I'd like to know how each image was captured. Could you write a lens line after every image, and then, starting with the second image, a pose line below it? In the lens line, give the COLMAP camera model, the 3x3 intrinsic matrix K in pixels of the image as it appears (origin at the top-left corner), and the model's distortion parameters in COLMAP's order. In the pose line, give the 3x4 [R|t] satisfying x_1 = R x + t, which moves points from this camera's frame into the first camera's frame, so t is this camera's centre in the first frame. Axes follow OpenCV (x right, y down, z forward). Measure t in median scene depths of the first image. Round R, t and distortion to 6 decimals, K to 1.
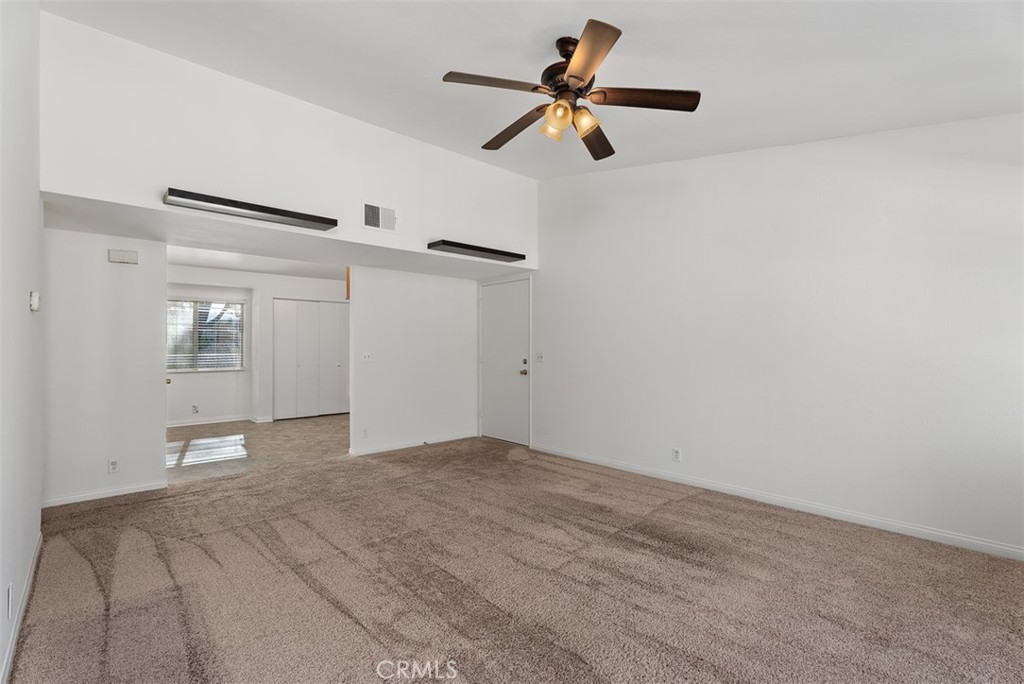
lens RADIAL K [[456.8, 0, 515.8], [0, 456.8, 343.6], [0, 0, 1]] dist [-0.013363, -0.001573]
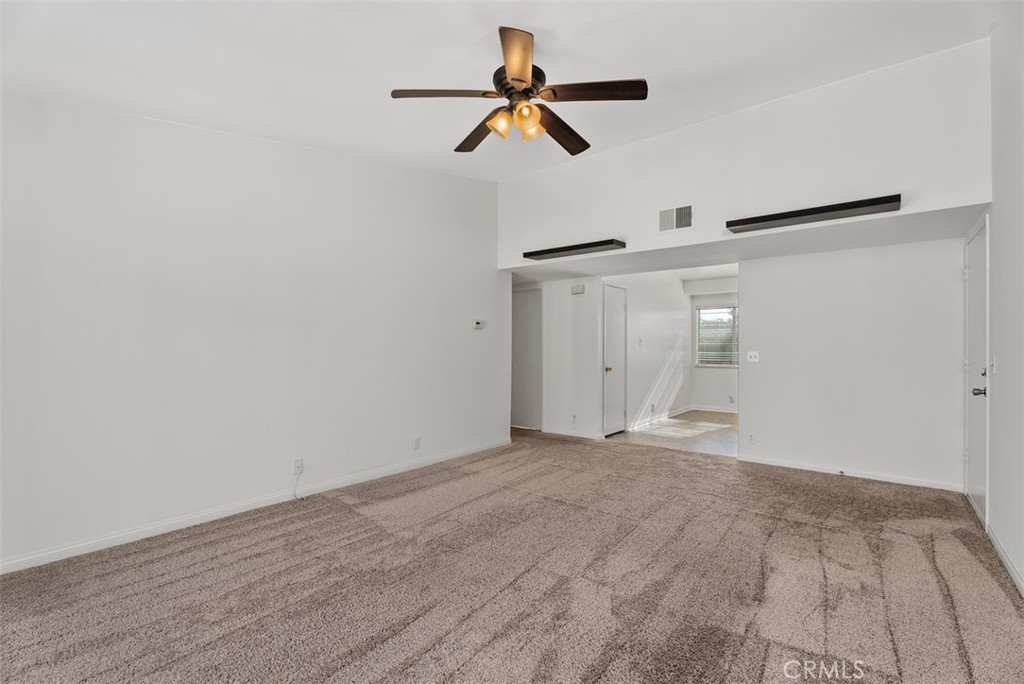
lens RADIAL K [[456.8, 0, 514.4], [0, 456.8, 343.0], [0, 0, 1]] dist [-0.013363, -0.001573]
pose [[0.145609, -0.007603, -0.989313, 0.783970], [0.004754, 0.999964, -0.006985, 0.008126], [0.989331, -0.003686, 0.145640, 0.591943]]
